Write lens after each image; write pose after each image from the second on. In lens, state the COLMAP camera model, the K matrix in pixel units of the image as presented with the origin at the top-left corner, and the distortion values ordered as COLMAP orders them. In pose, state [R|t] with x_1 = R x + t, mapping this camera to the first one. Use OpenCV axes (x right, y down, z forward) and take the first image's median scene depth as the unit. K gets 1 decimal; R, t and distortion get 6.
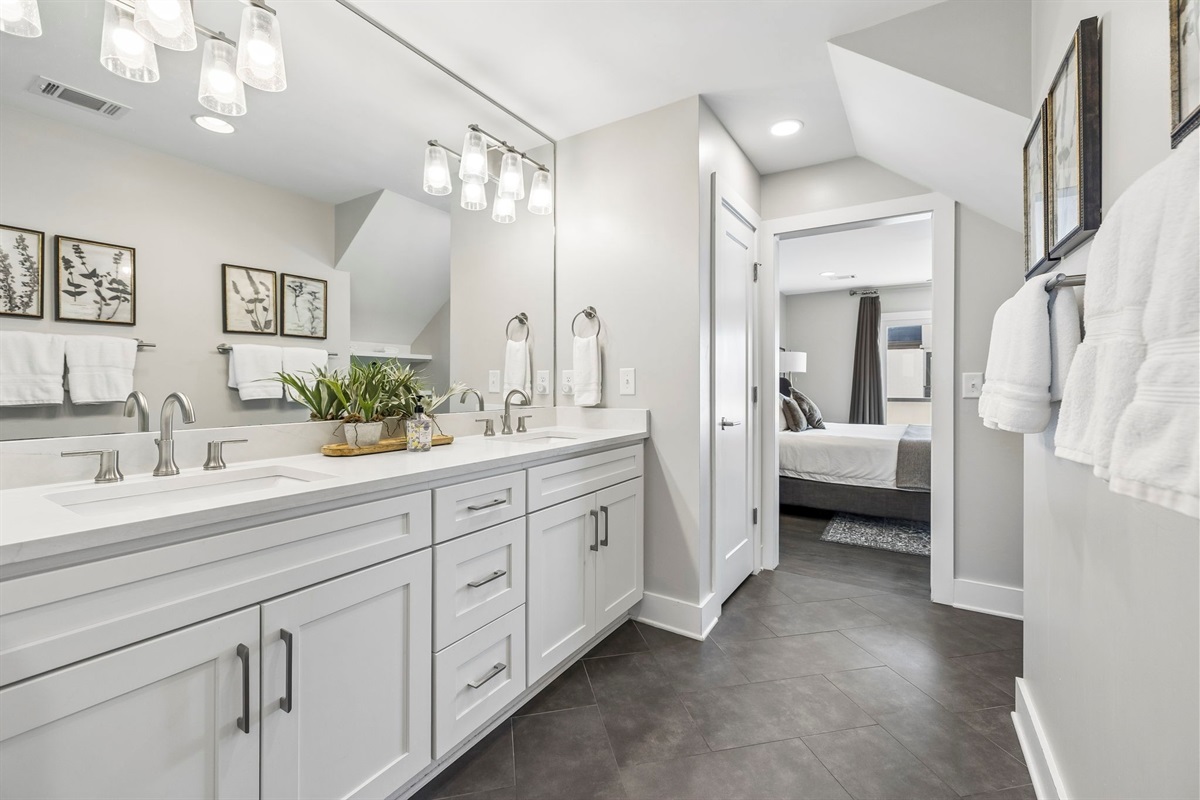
lens RADIAL K [[509.4, 0, 599.6], [0, 509.4, 381.2], [0, 0, 1]] dist [0.002467, 0.000135]
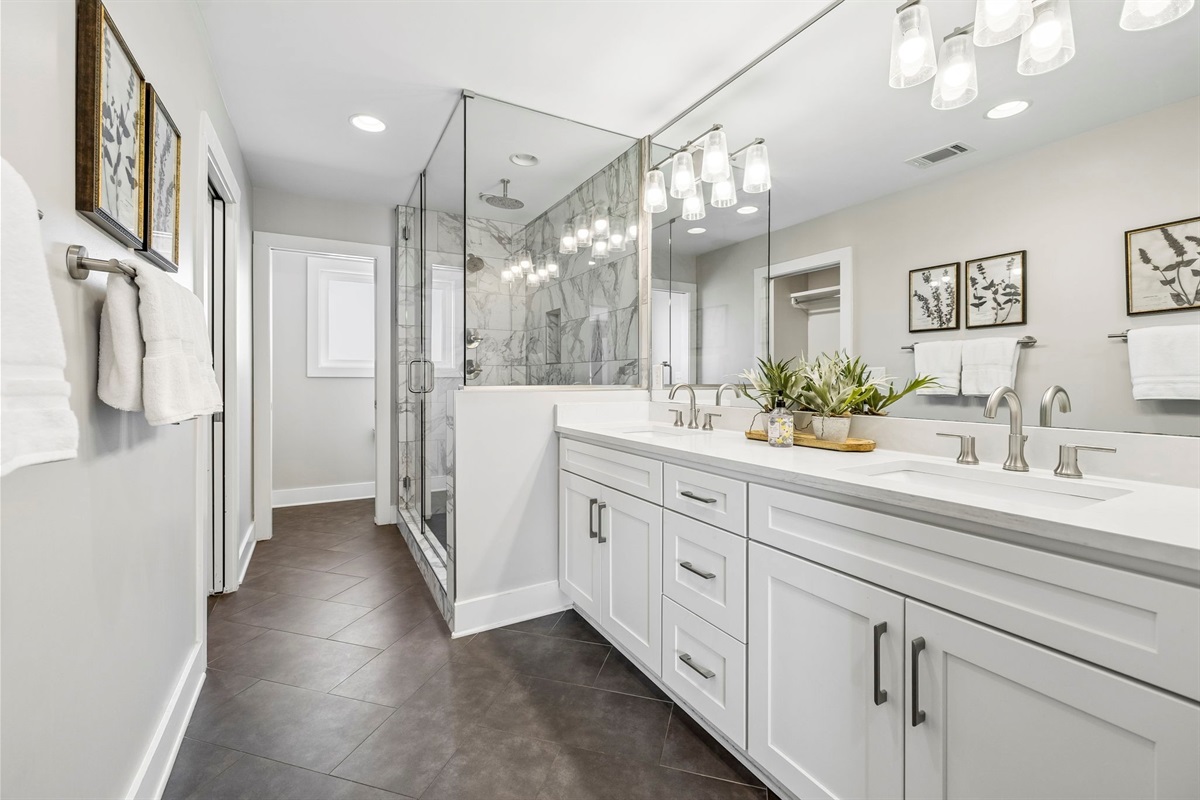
lens RADIAL K [[509.4, 0, 599.6], [0, 509.4, 381.2], [0, 0, 1]] dist [0.002467, 0.000135]
pose [[-0.489039, -0.000498, -0.872262, 0.446492], [0.000856, 0.999999, -0.001051, 0.008932], [0.872261, -0.001260, -0.489038, 0.786216]]
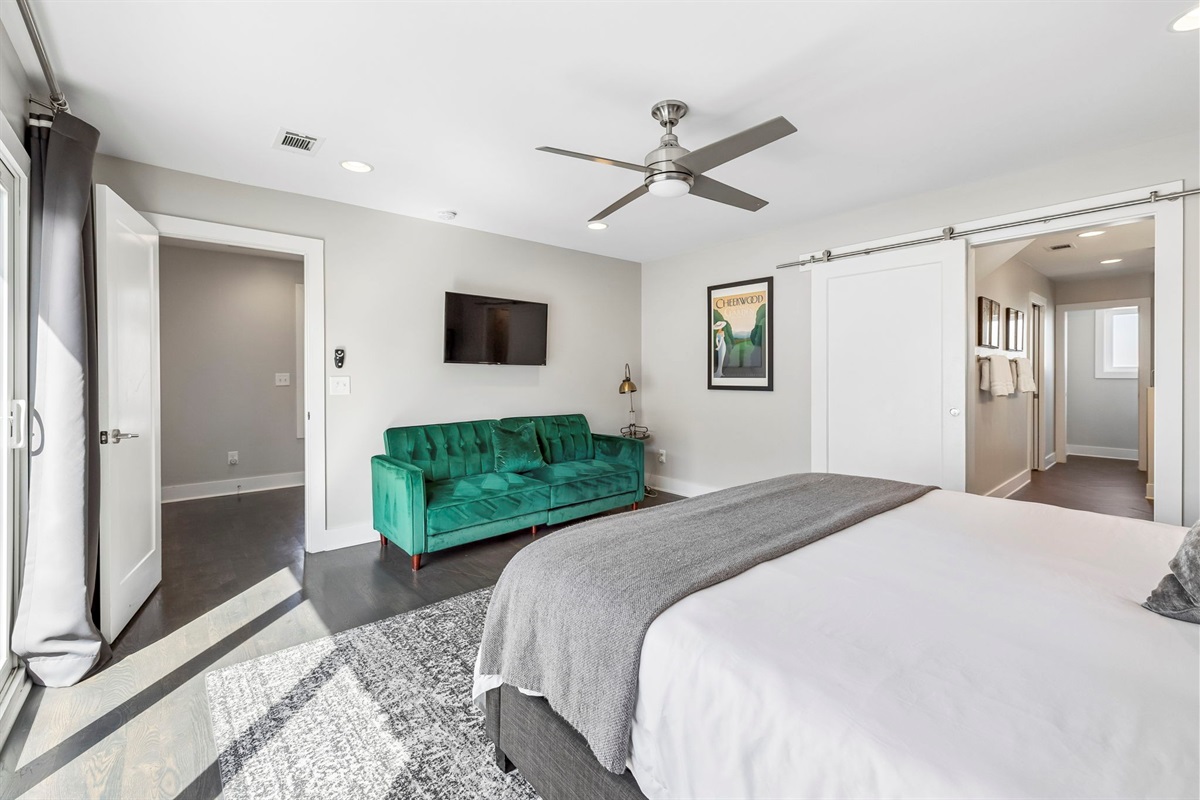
lens RADIAL K [[500.9, 0, 596.8], [0, 500.9, 374.6], [0, 0, 1]] dist [0.001627, 0.000116]
pose [[-0.954896, -0.001778, 0.296937, 0.759926], [-0.002106, 0.999997, -0.000784, -0.012989], [-0.296934, -0.001374, -0.954897, 1.492116]]
